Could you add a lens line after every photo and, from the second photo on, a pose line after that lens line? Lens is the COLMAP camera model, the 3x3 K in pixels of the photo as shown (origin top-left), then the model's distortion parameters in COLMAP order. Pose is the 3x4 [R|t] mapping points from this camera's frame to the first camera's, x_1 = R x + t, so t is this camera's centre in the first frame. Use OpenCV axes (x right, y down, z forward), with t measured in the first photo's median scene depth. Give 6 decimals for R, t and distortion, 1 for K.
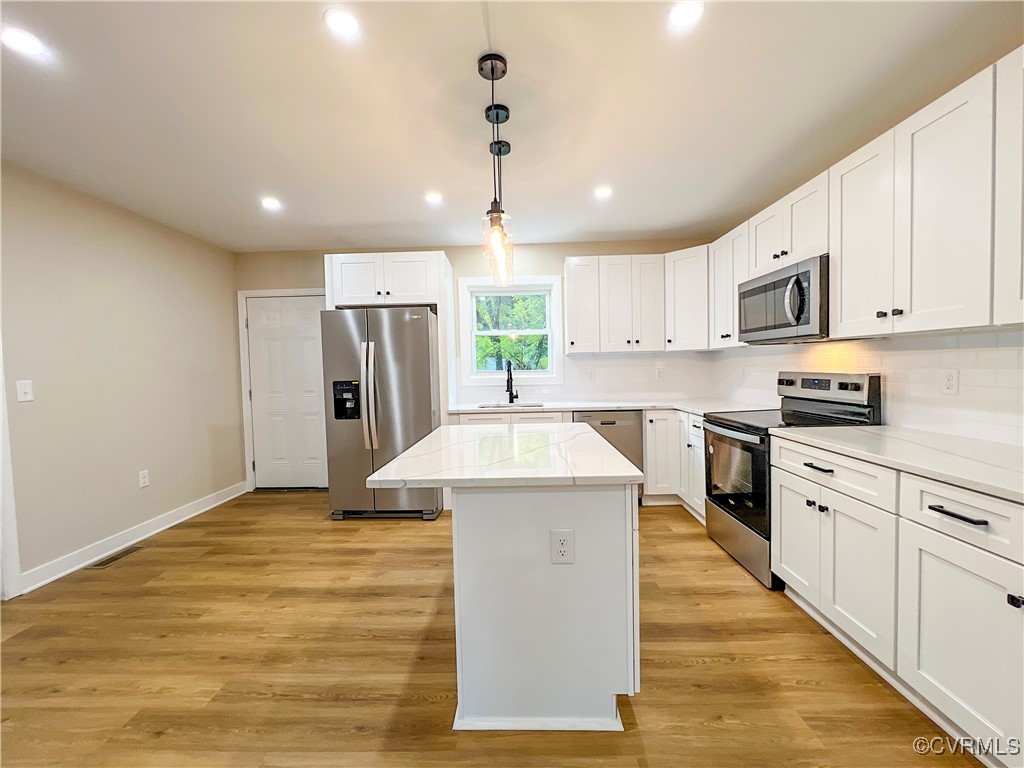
lens RADIAL K [[409.9, 0, 512.0], [0, 409.9, 384.0], [0, 0, 1]] dist [-0.000356, -0.000024]
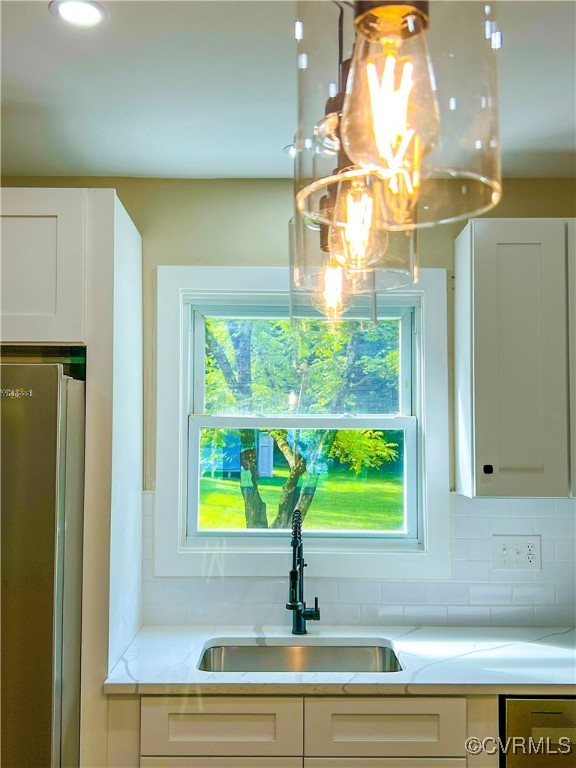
lens RADIAL K [[827.7, 0, 288.0], [0, 827.7, 384.0], [0, 0, 1]] dist [0.006193, 0.003990]
pose [[0.999285, 0.028085, 0.025293, -0.047545], [-0.025572, 0.995176, -0.094710, -0.131422], [-0.027831, 0.093996, 0.995183, 0.418967]]
